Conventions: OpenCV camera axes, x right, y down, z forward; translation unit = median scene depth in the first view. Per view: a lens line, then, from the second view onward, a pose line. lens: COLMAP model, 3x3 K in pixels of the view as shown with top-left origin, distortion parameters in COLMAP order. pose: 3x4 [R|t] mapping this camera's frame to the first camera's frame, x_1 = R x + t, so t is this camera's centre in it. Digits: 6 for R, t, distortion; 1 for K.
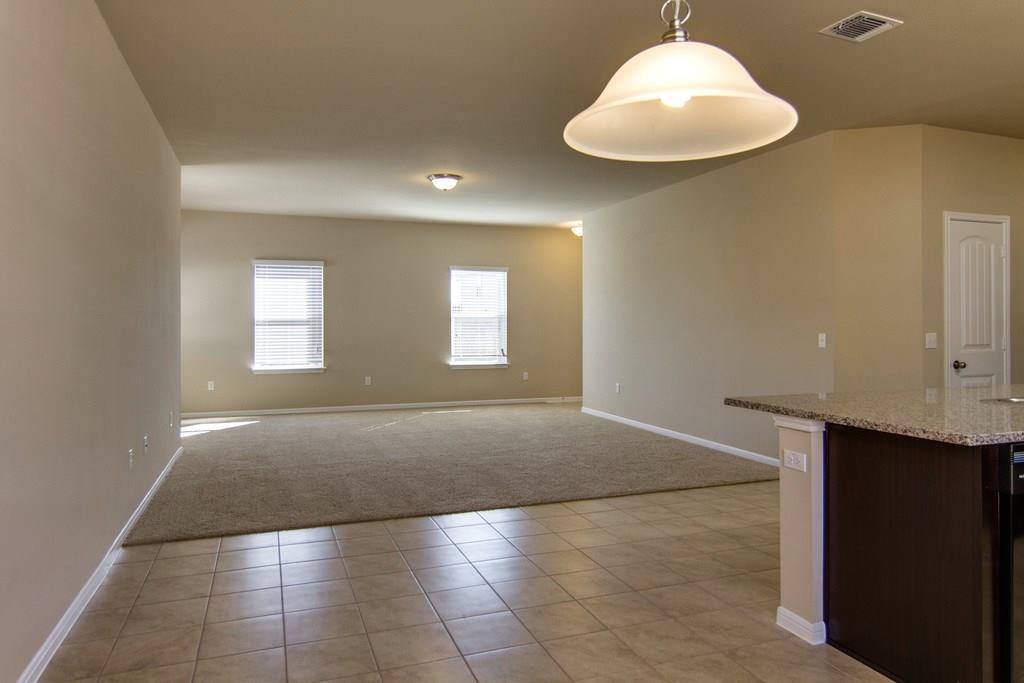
lens RADIAL K [[658.7, 0, 512.0], [0, 658.7, 341.5], [0, 0, 1]] dist [0.001343, 0.000472]
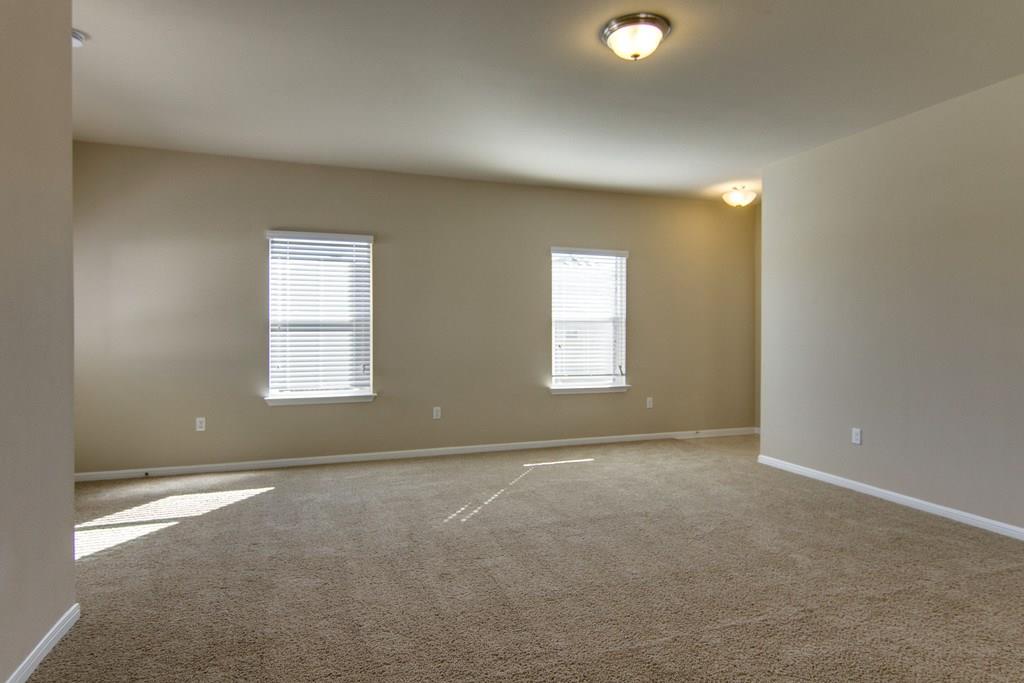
lens RADIAL K [[574.9, 0, 509.7], [0, 574.9, 342.8], [0, 0, 1]] dist [0.000977, 0.001536]
pose [[0.999810, 0.002194, -0.019380, -0.135323], [-0.002371, 0.999956, -0.009123, -0.007802], [0.019359, 0.009167, 0.999771, 0.417426]]
